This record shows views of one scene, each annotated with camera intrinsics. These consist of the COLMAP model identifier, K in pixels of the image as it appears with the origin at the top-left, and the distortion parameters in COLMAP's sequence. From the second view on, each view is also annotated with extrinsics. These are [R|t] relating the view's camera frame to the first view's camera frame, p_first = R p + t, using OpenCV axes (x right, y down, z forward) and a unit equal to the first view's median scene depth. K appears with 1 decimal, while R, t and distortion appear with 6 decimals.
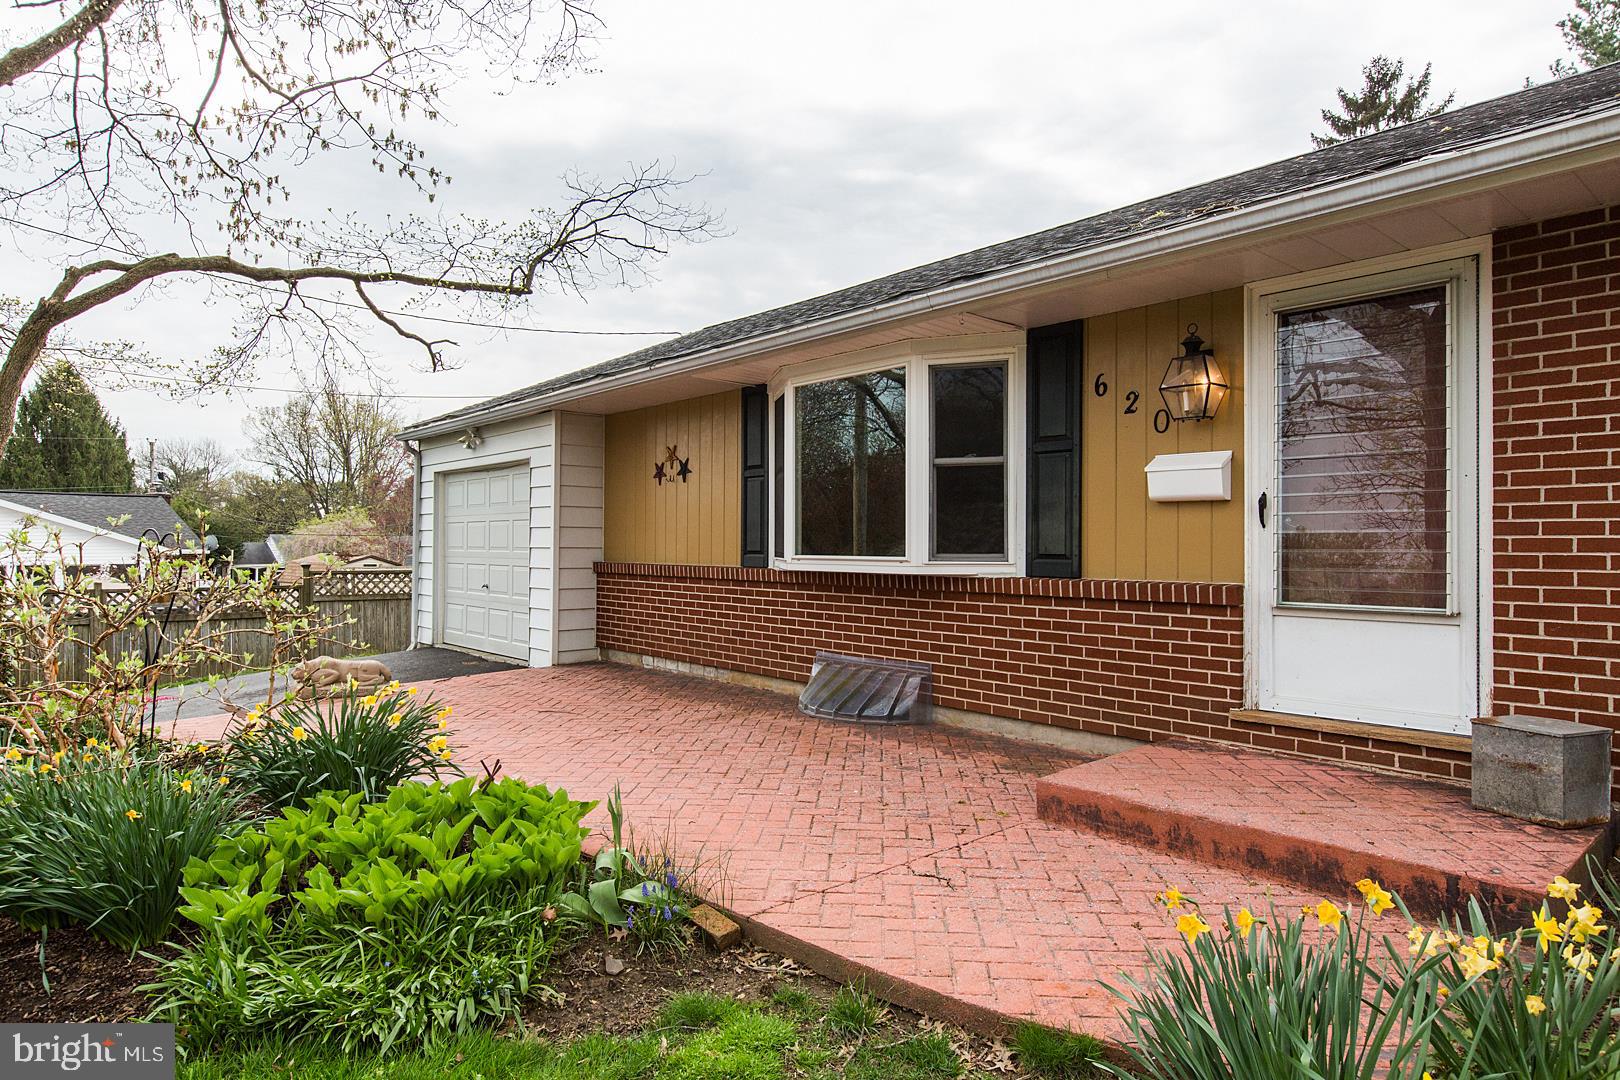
lens RADIAL K [[969.0, 0, 810.0], [0, 969.0, 540.0], [0, 0, 1]] dist [-0.003661, 0.001662]
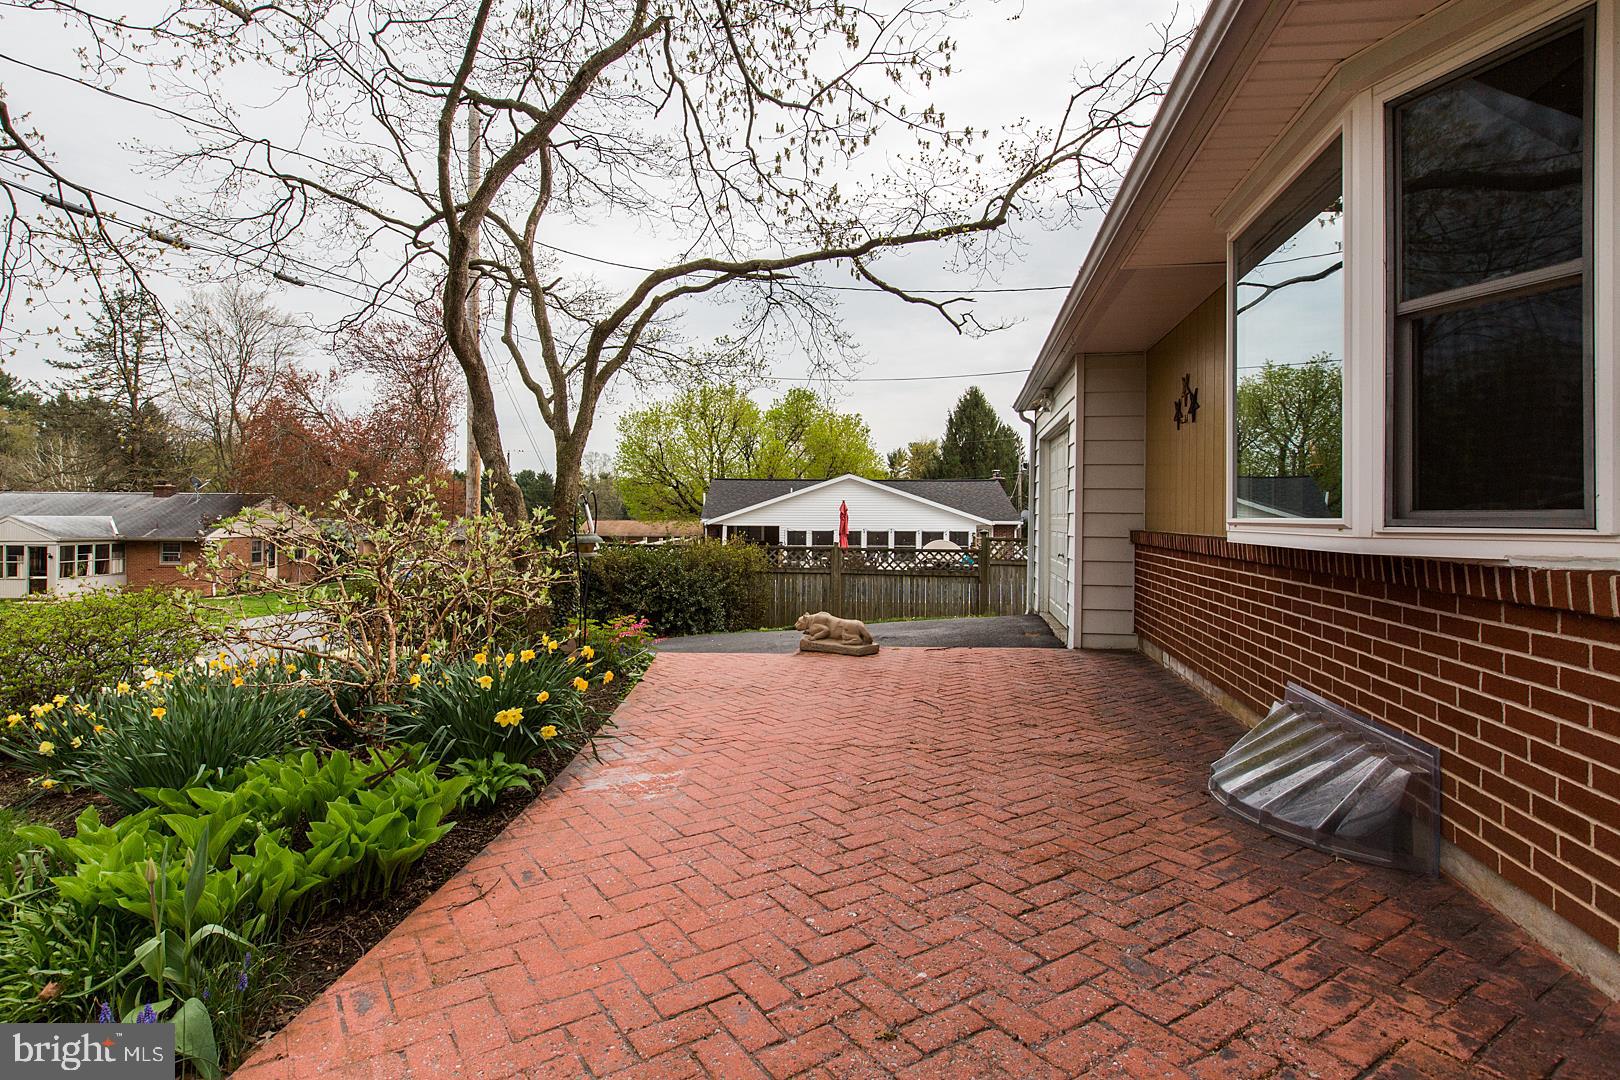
lens RADIAL K [[832.3, 0, 766.0], [0, 832.3, 519.1], [0, 0, 1]] dist [-0.001475, -0.001264]
pose [[0.594846, 0.002502, -0.803836, 0.266398], [0.000042, 0.999995, 0.003143, 0.017070], [0.803840, -0.001903, 0.594843, 0.525716]]
